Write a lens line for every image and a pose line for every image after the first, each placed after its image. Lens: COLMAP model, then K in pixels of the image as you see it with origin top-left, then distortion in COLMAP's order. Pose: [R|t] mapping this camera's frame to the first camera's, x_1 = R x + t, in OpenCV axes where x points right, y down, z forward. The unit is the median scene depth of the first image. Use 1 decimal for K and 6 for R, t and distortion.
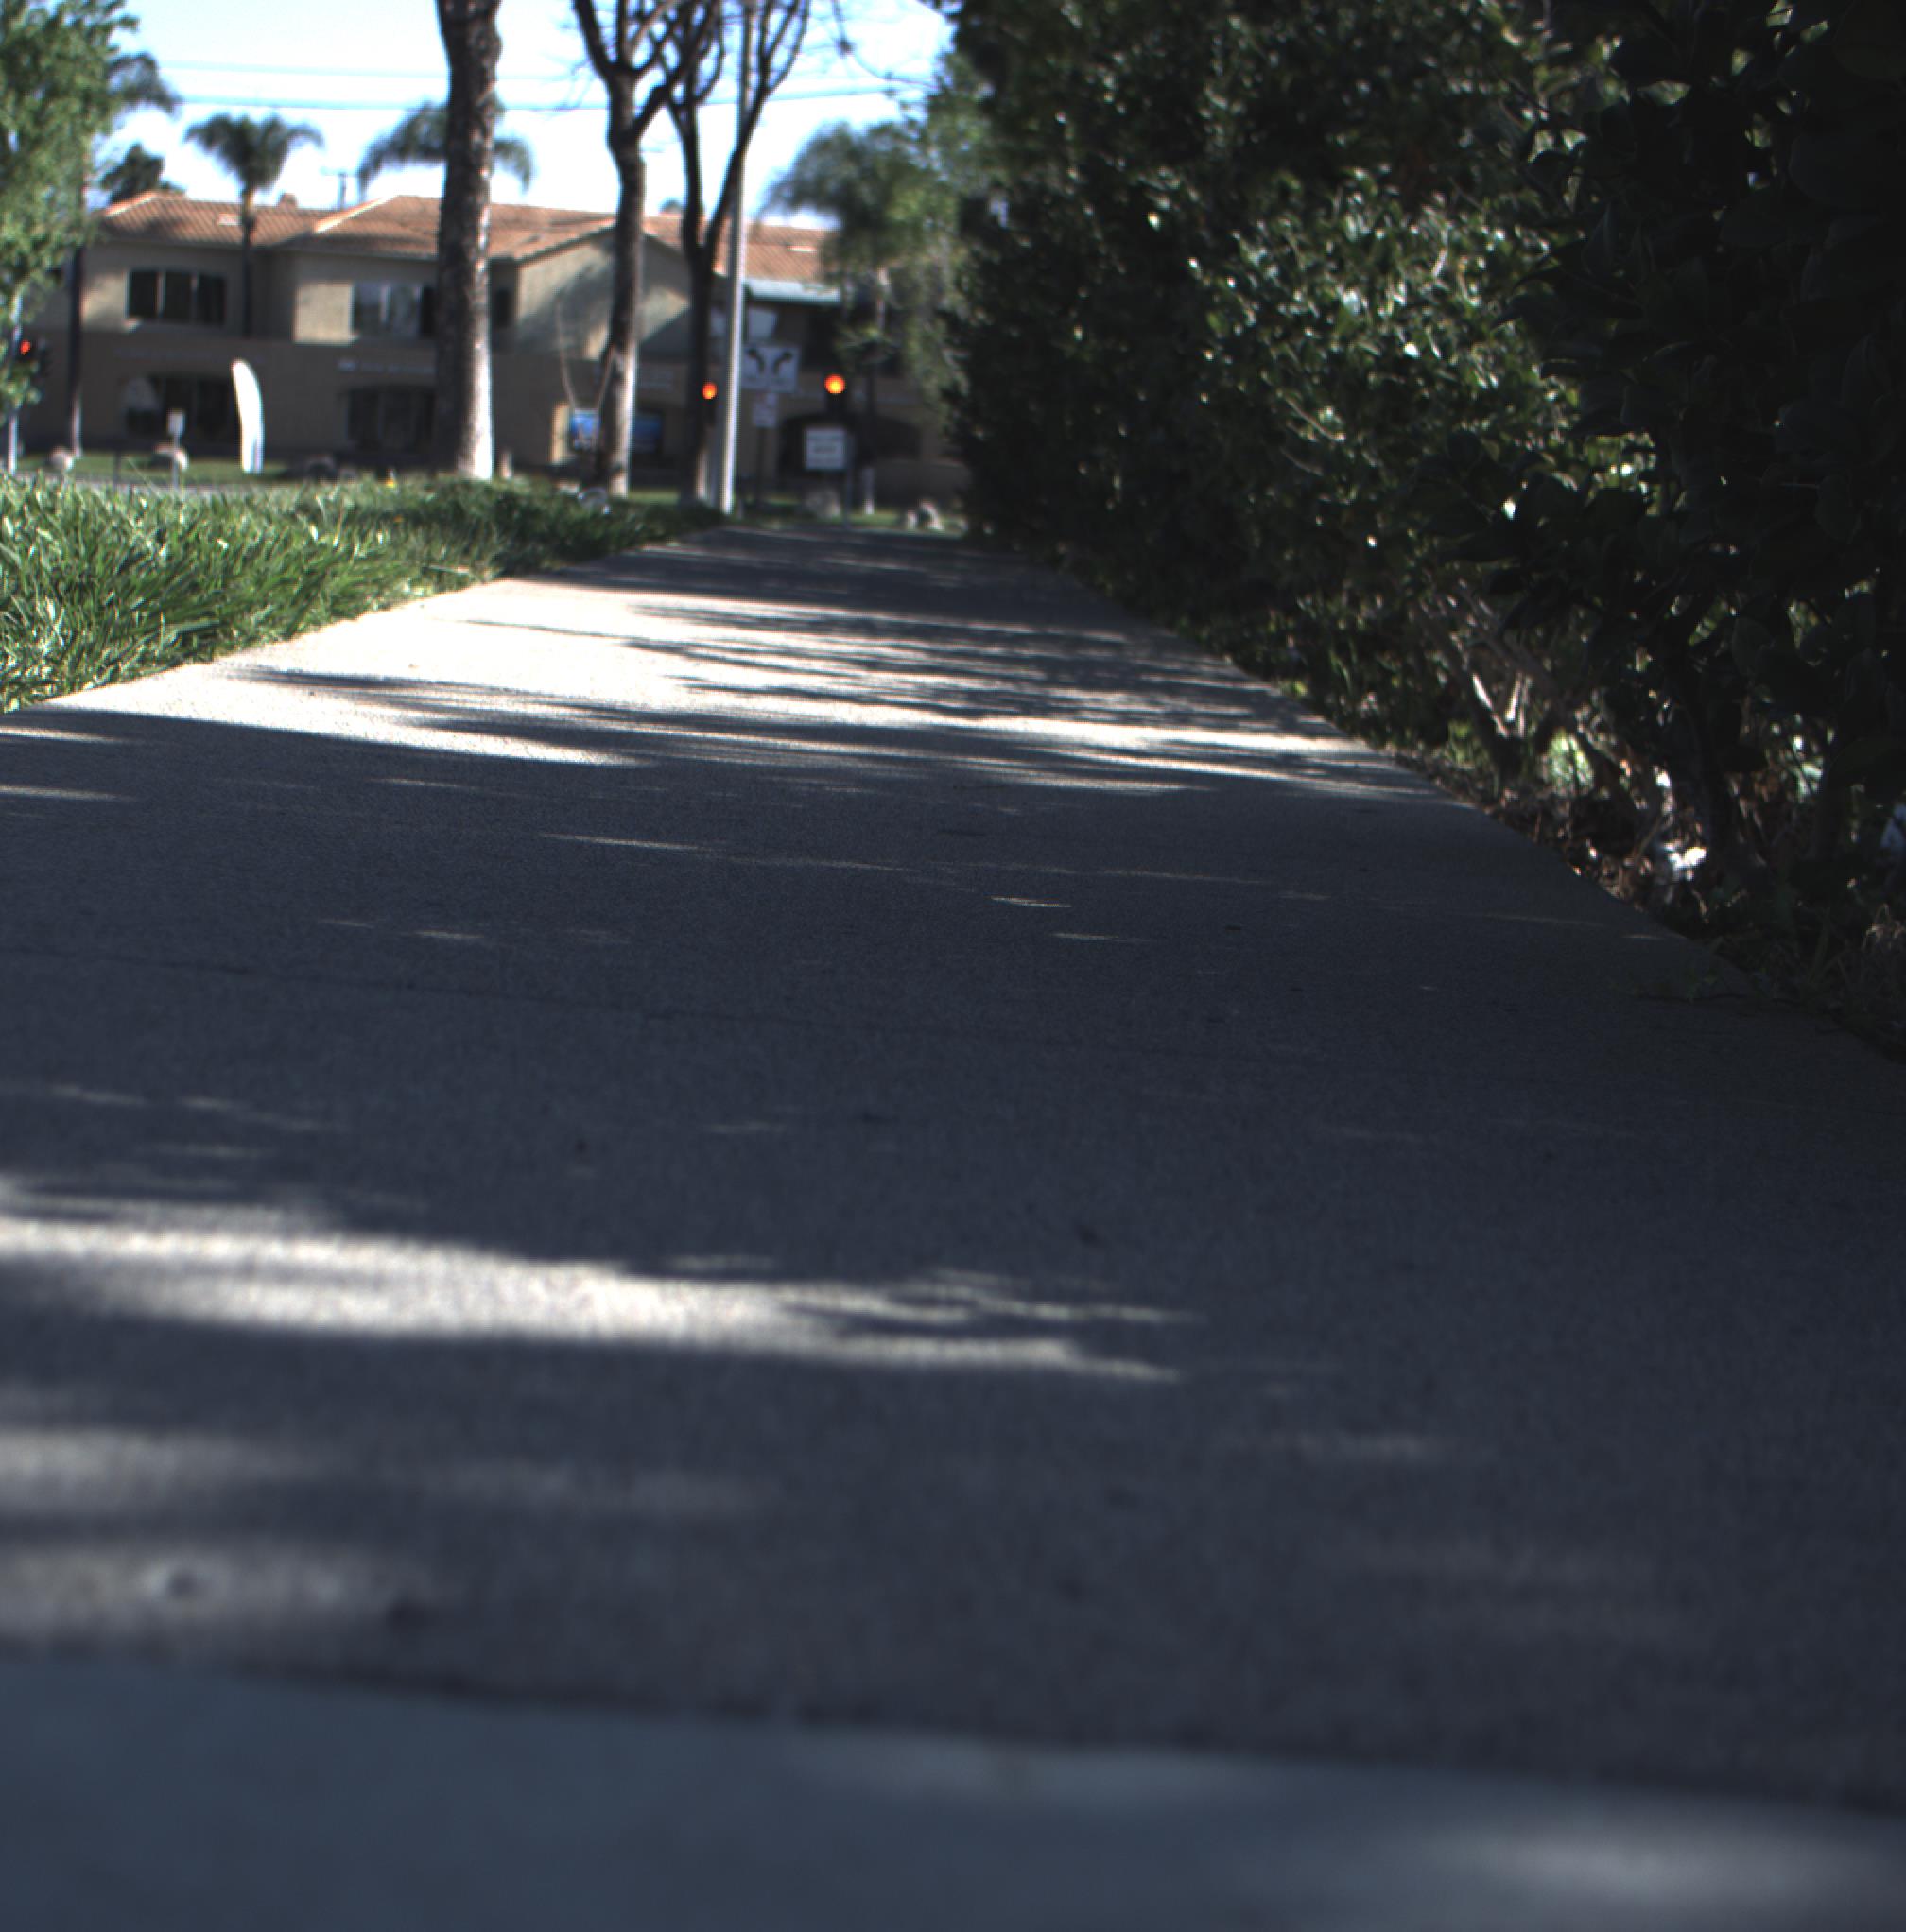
lens RADIAL K [[4322.3, 0, 710.9], [0, 4322.3, 964.7], [0, 0, 1]] dist [-0.179224, 0.820793]
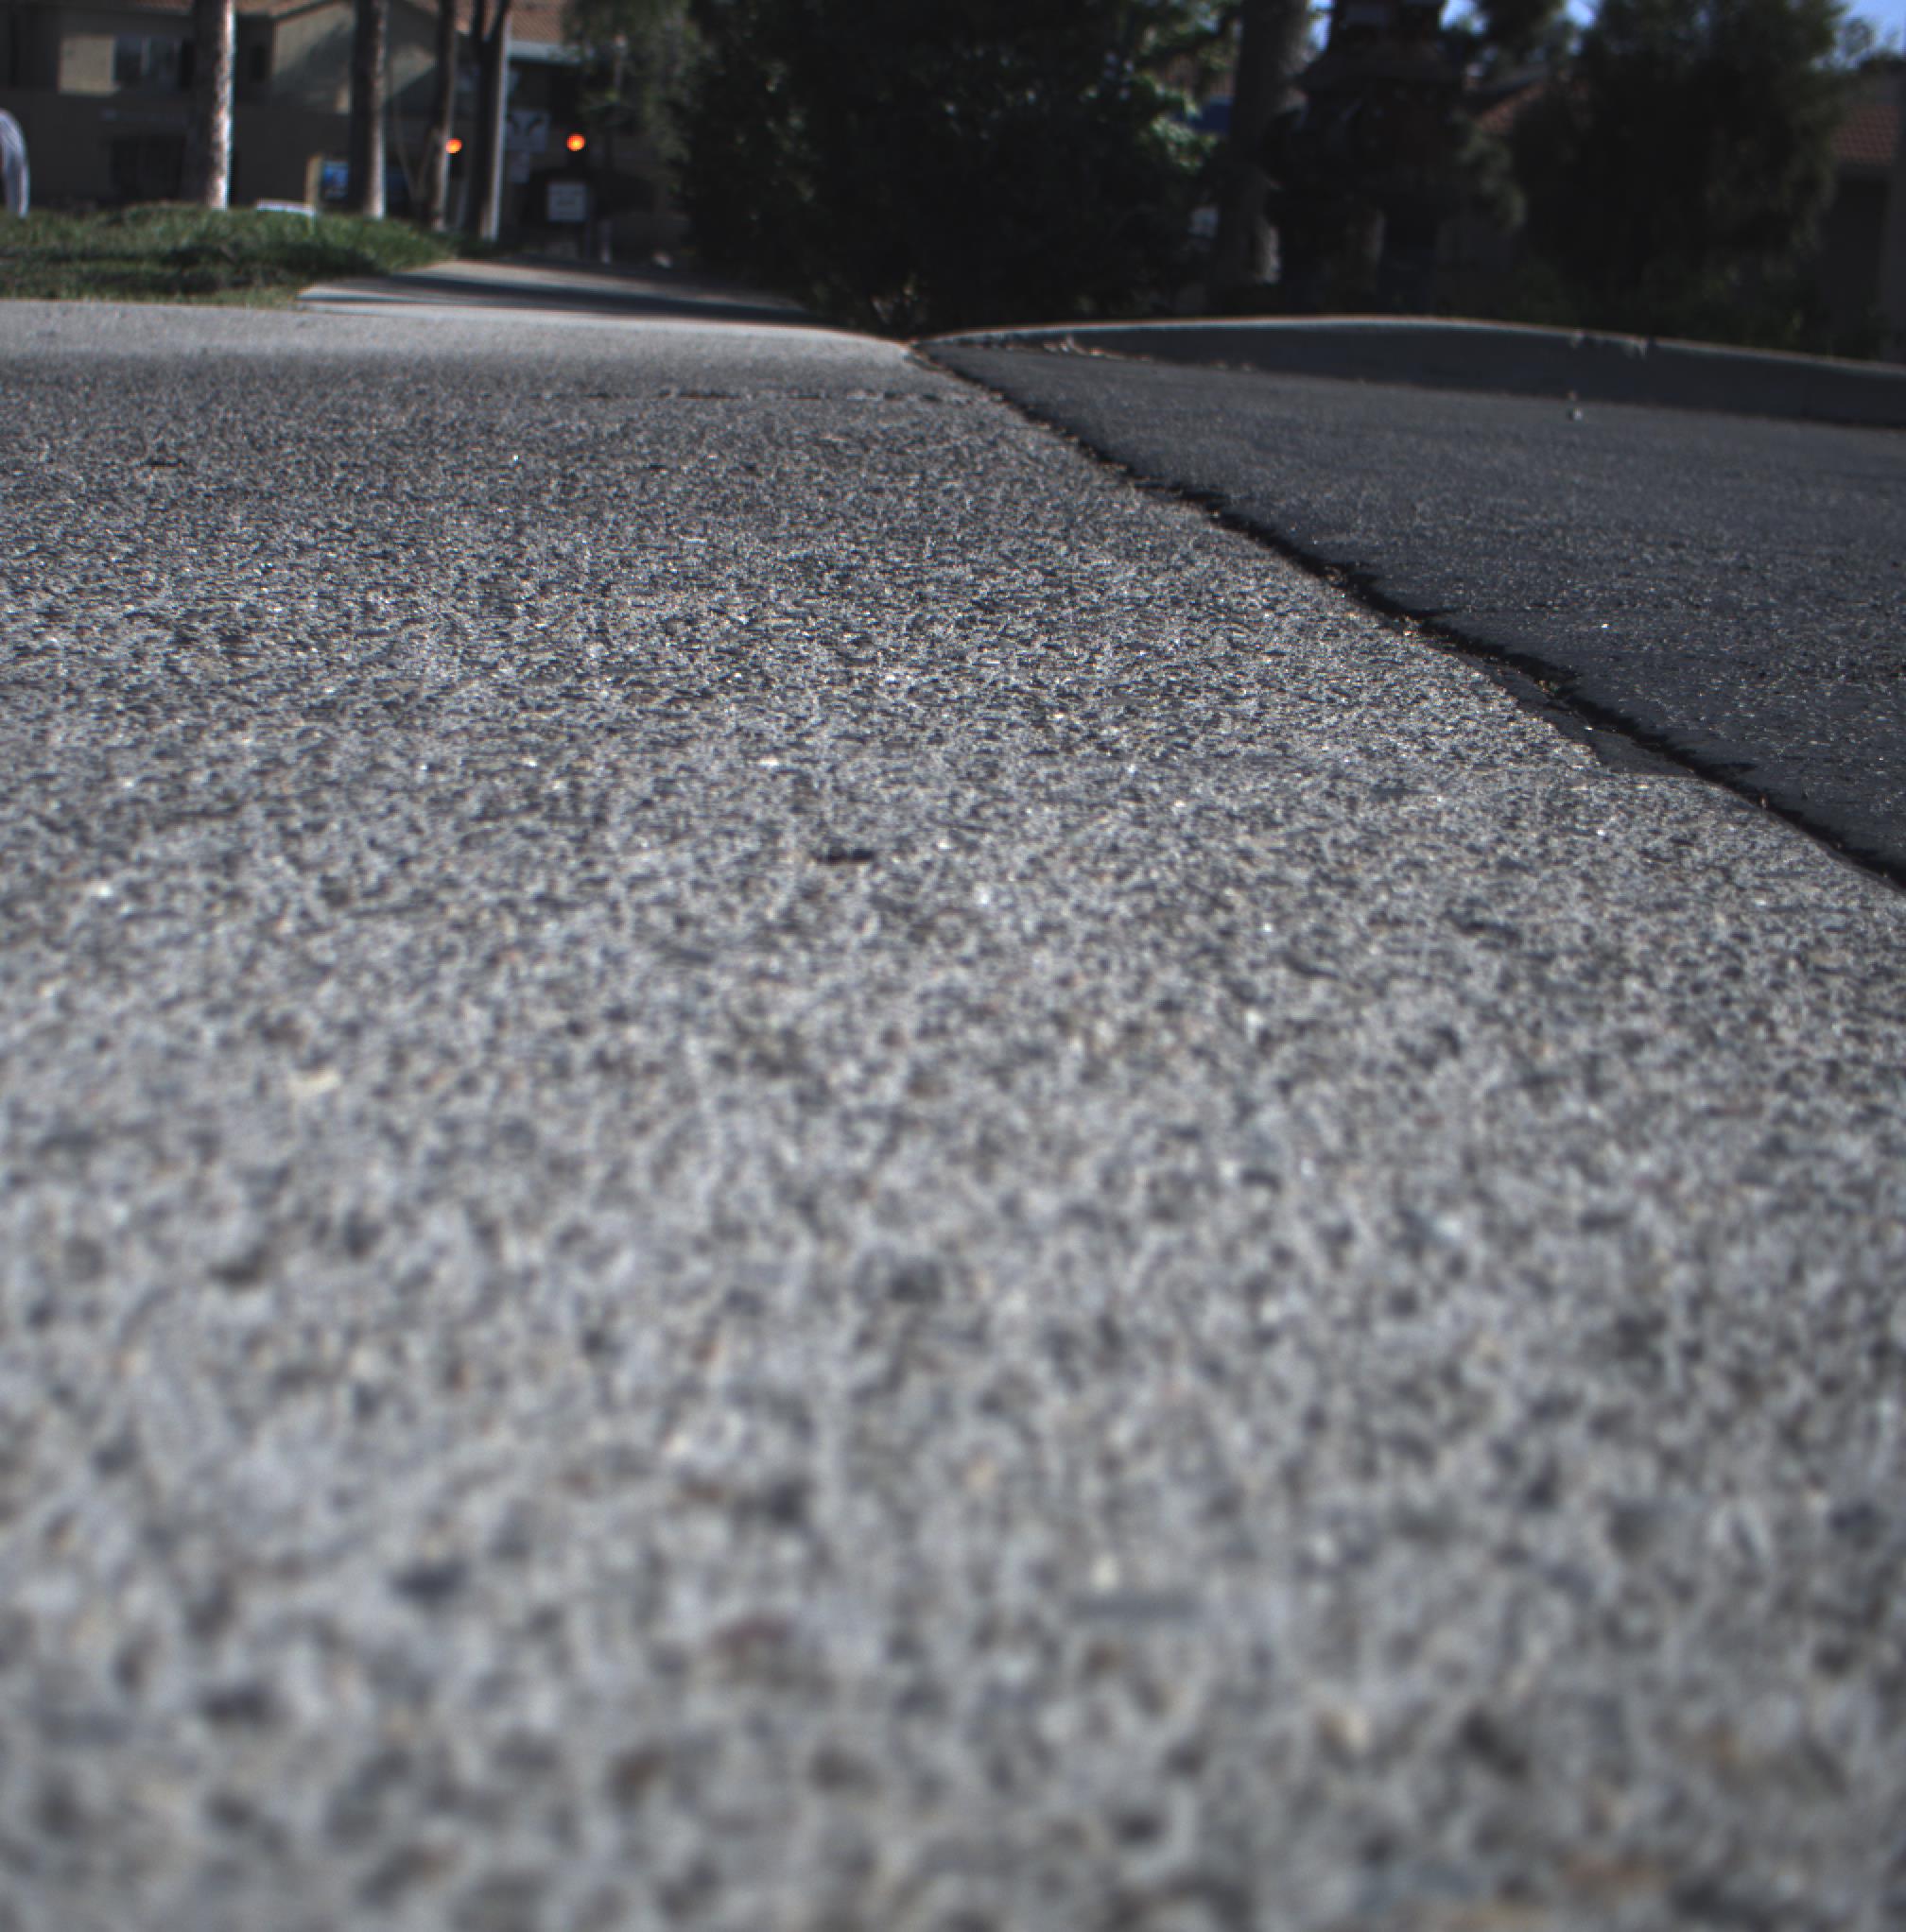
lens RADIAL K [[4322.3, 0, 710.9], [0, 4322.3, 964.7], [0, 0, 1]] dist [-0.179224, 0.820793]
pose [[0.998014, 0.004921, 0.062796, -0.004138], [-0.008452, 0.998391, 0.056079, 0.010651], [-0.062419, -0.056498, 0.996450, -0.088679]]
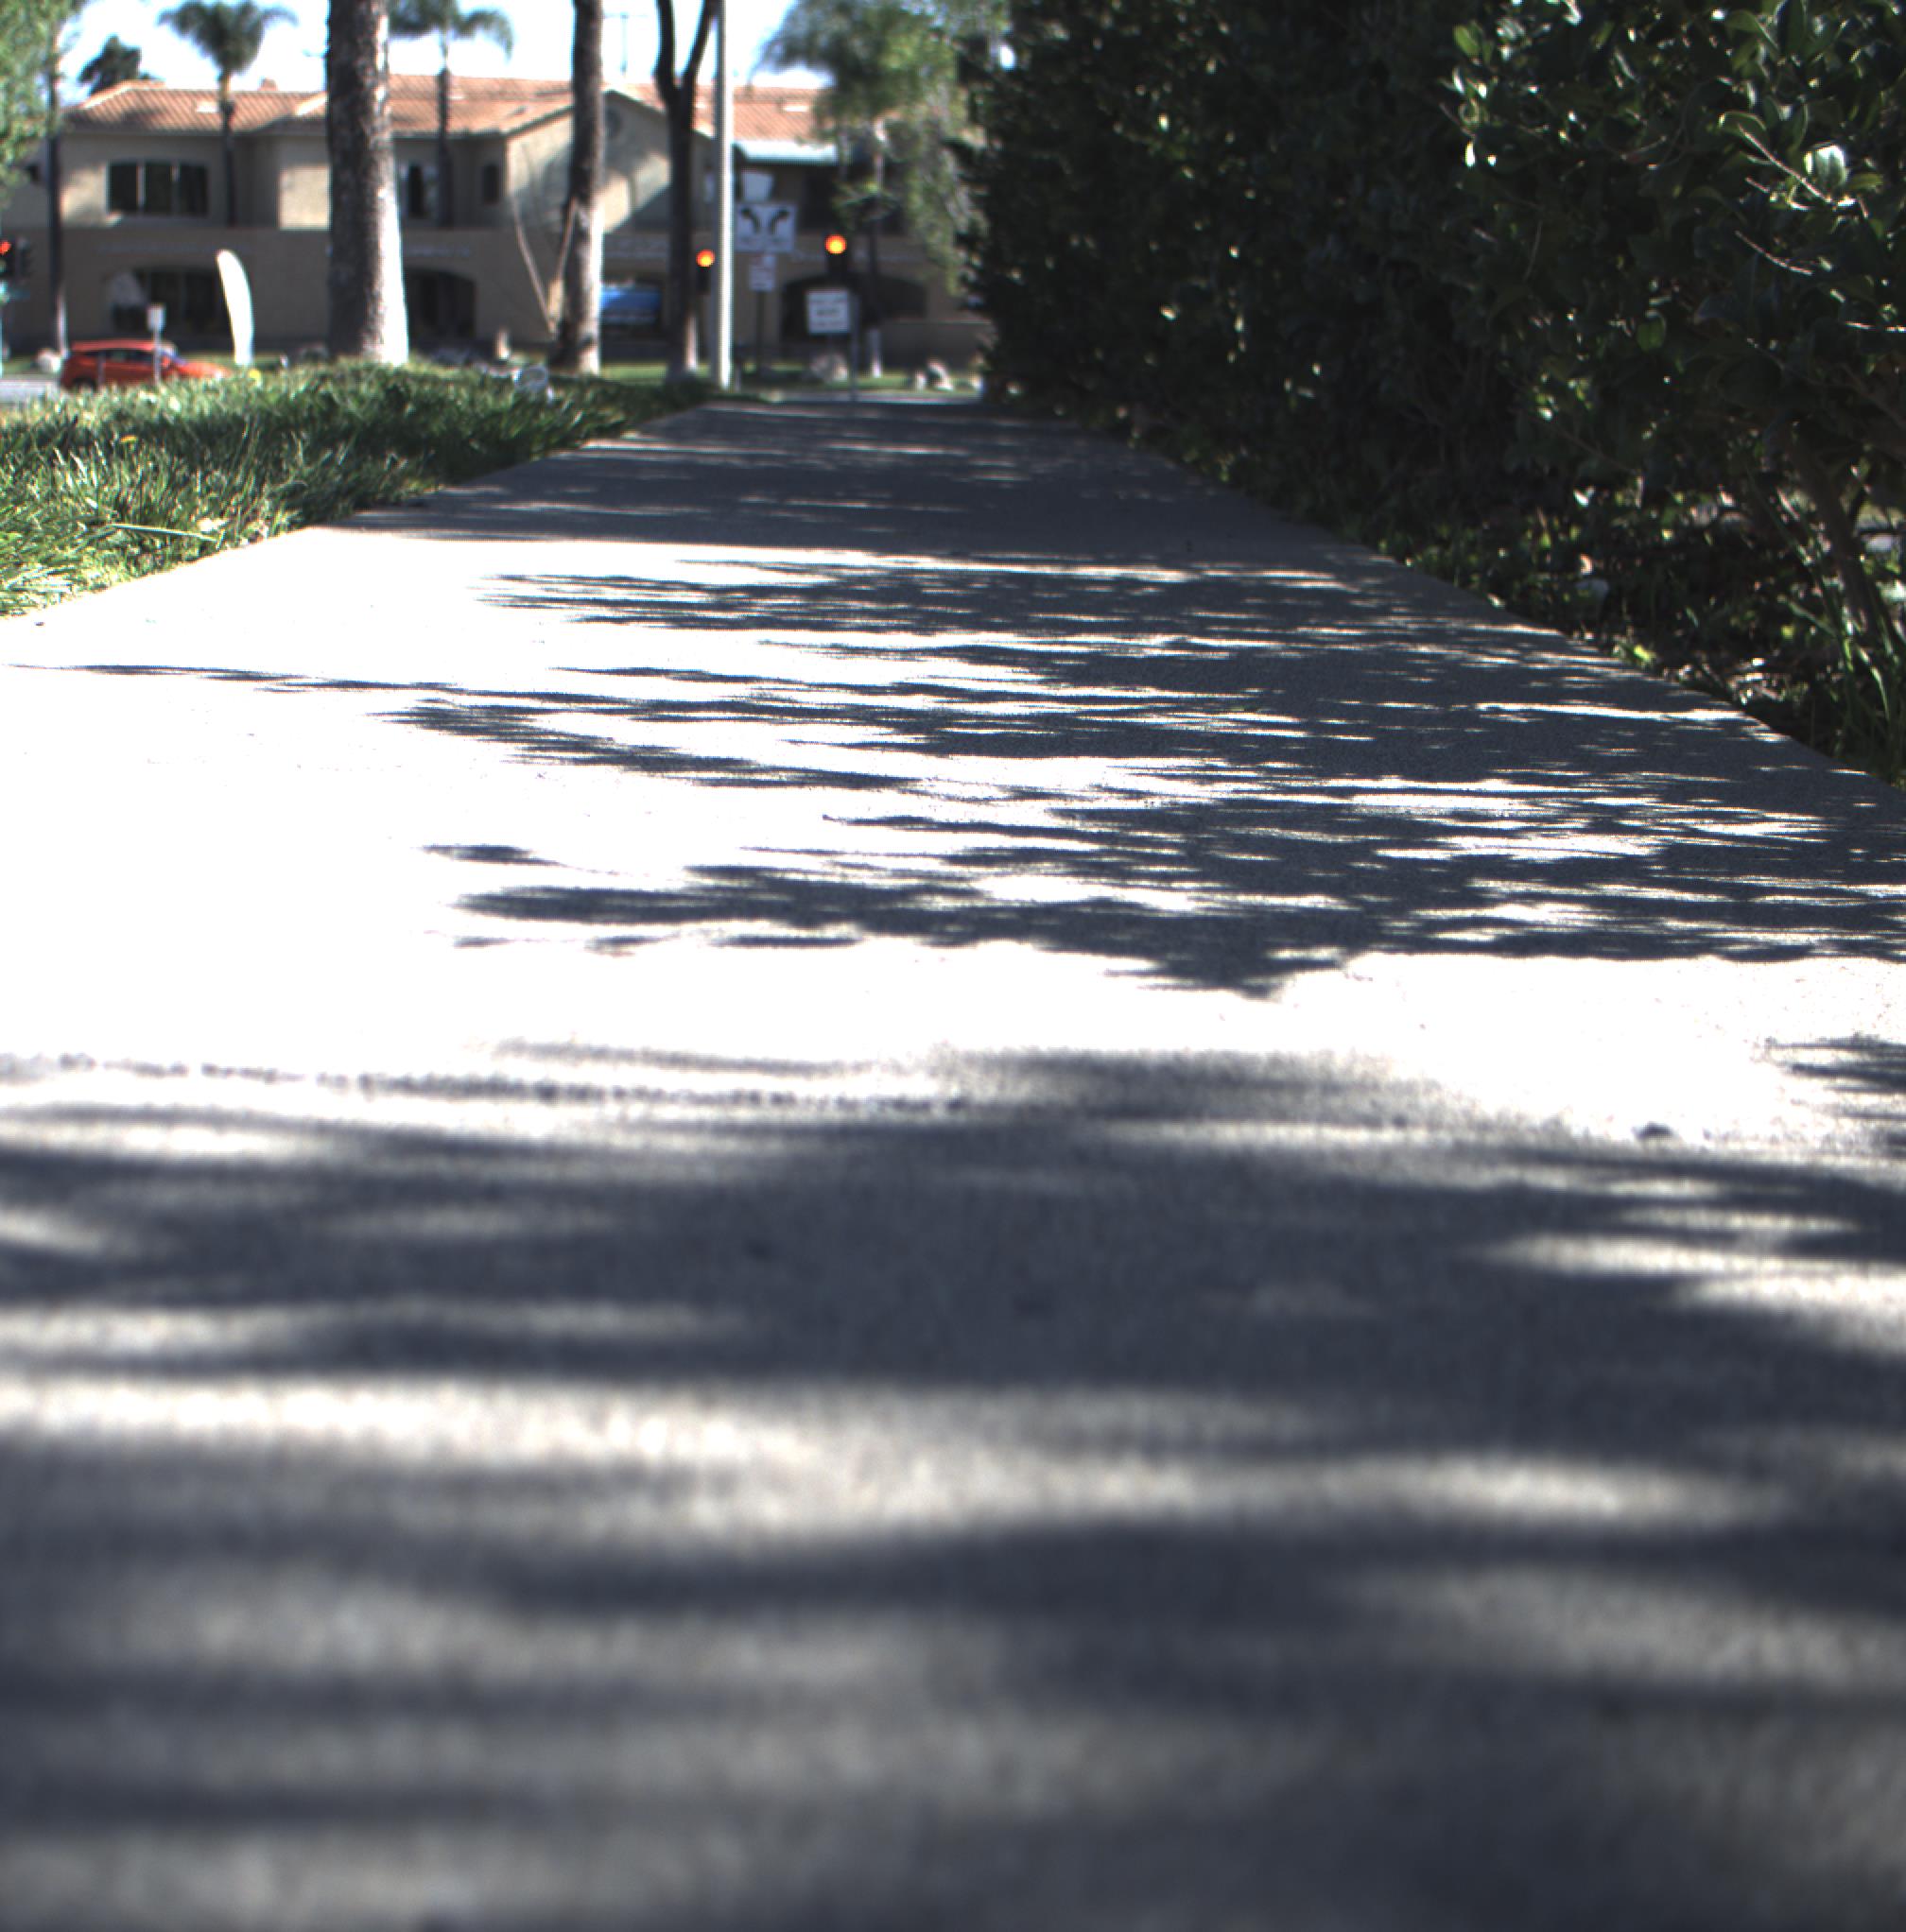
lens RADIAL K [[4322.3, 0, 710.9], [0, 4322.3, 964.7], [0, 0, 1]] dist [-0.179224, 0.820793]
pose [[0.998841, -0.047464, -0.007959, 0.000864], [0.047681, 0.998422, 0.029680, -0.003280], [0.006538, -0.030026, 0.999528, 0.029708]]
